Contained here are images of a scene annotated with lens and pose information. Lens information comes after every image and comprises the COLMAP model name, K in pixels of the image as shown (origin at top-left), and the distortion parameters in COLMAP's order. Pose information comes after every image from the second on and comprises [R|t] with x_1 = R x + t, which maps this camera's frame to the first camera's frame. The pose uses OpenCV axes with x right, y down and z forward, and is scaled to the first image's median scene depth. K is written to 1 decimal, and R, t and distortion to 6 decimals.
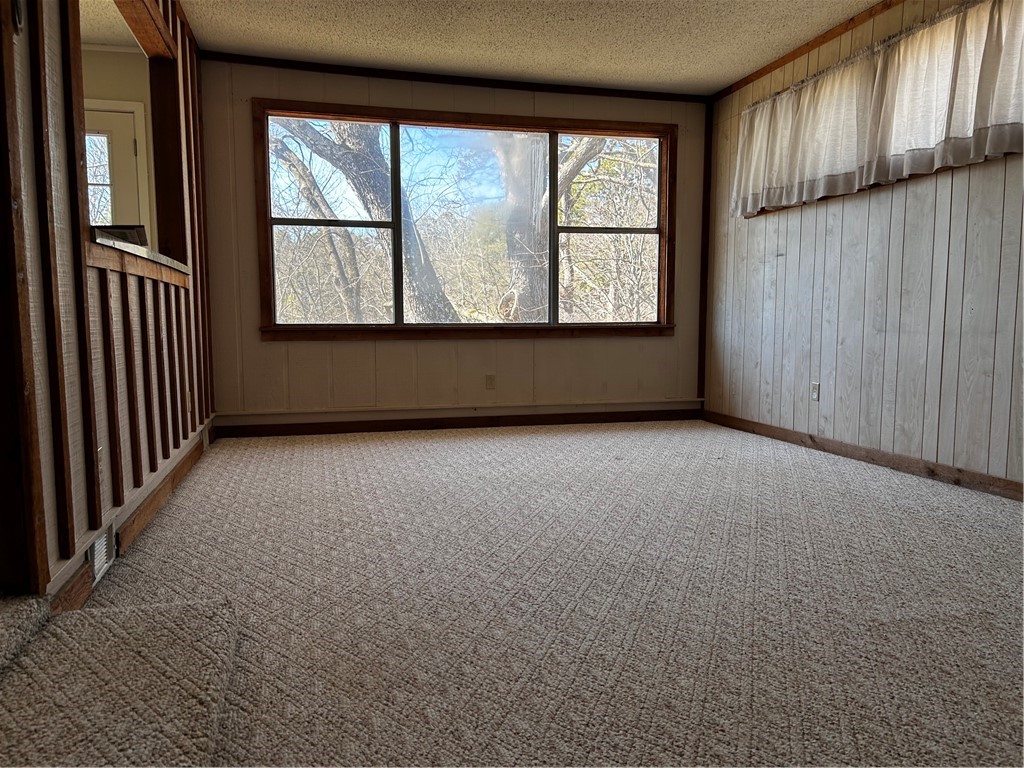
lens RADIAL K [[778.9, 0, 509.1], [0, 778.9, 388.3], [0, 0, 1]] dist [0.013583, -0.021993]
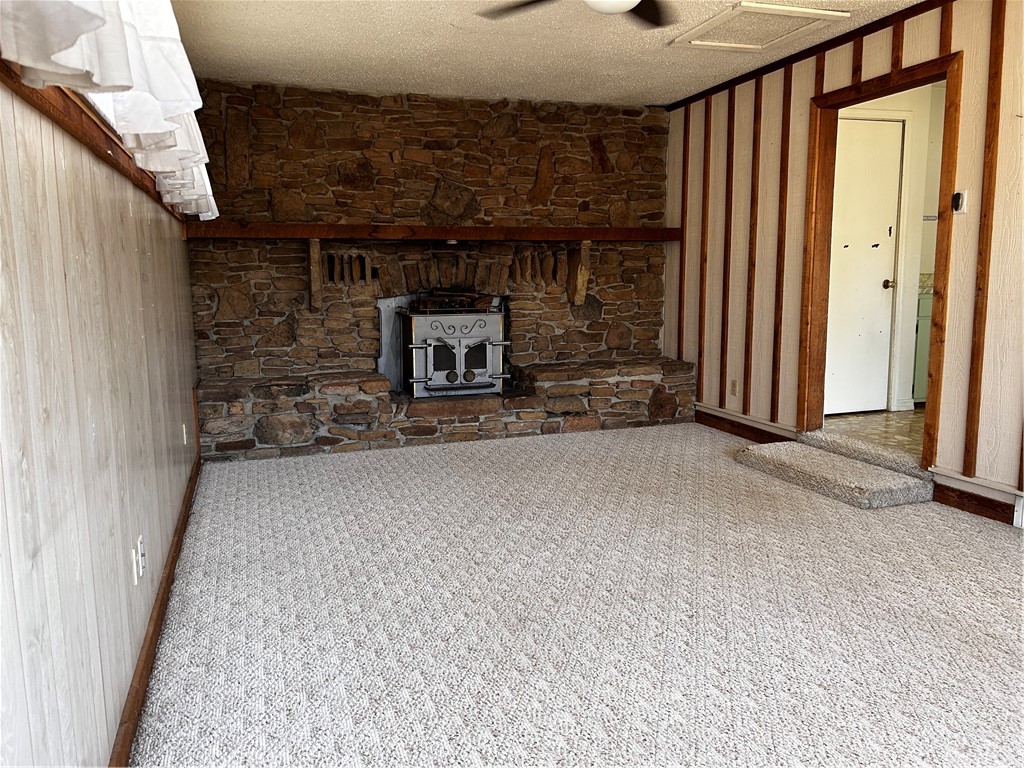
lens RADIAL K [[778.9, 0, 514.5], [0, 778.9, 385.0], [0, 0, 1]] dist [0.013583, -0.021993]
pose [[-0.996485, 0.028246, -0.078860, 0.333616], [0.009014, 0.972124, 0.234292, -0.226780], [0.083279, 0.232758, -0.968963, 1.397390]]
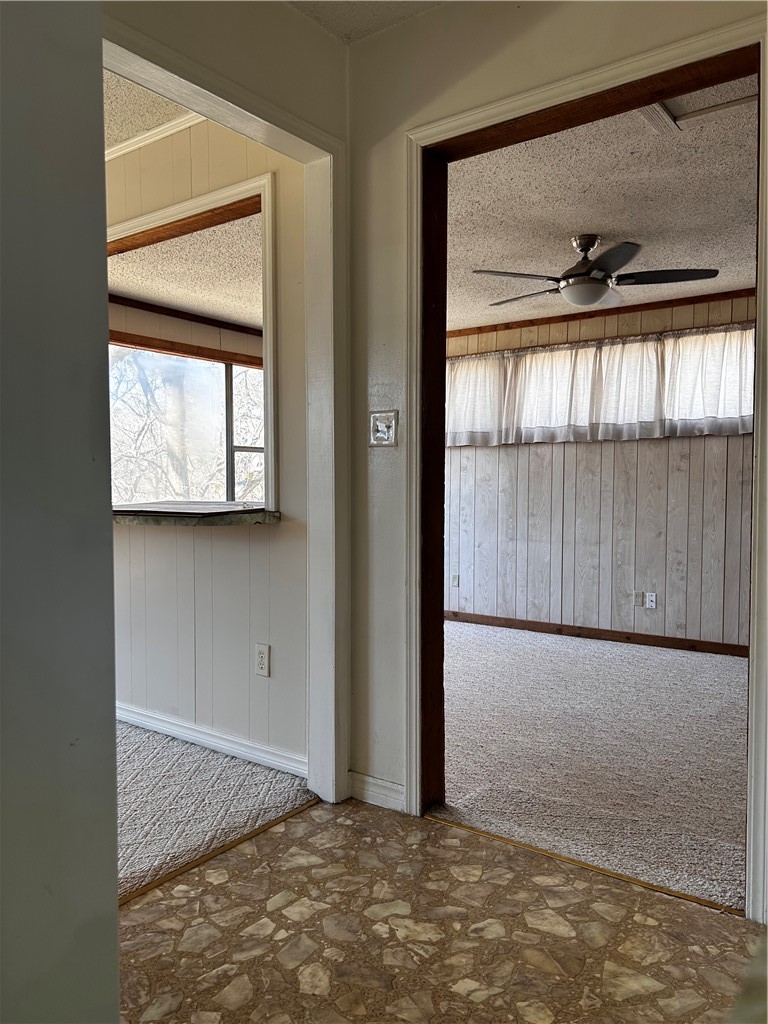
lens RADIAL K [[778.9, 0, 379.8], [0, 778.9, 514.2], [0, 0, 1]] dist [0.013583, -0.021993]
pose [[0.772343, -0.018729, 0.634929, -0.722169], [0.048341, 0.998399, -0.029353, -0.096378], [-0.633363, 0.053364, 0.772012, -0.000303]]
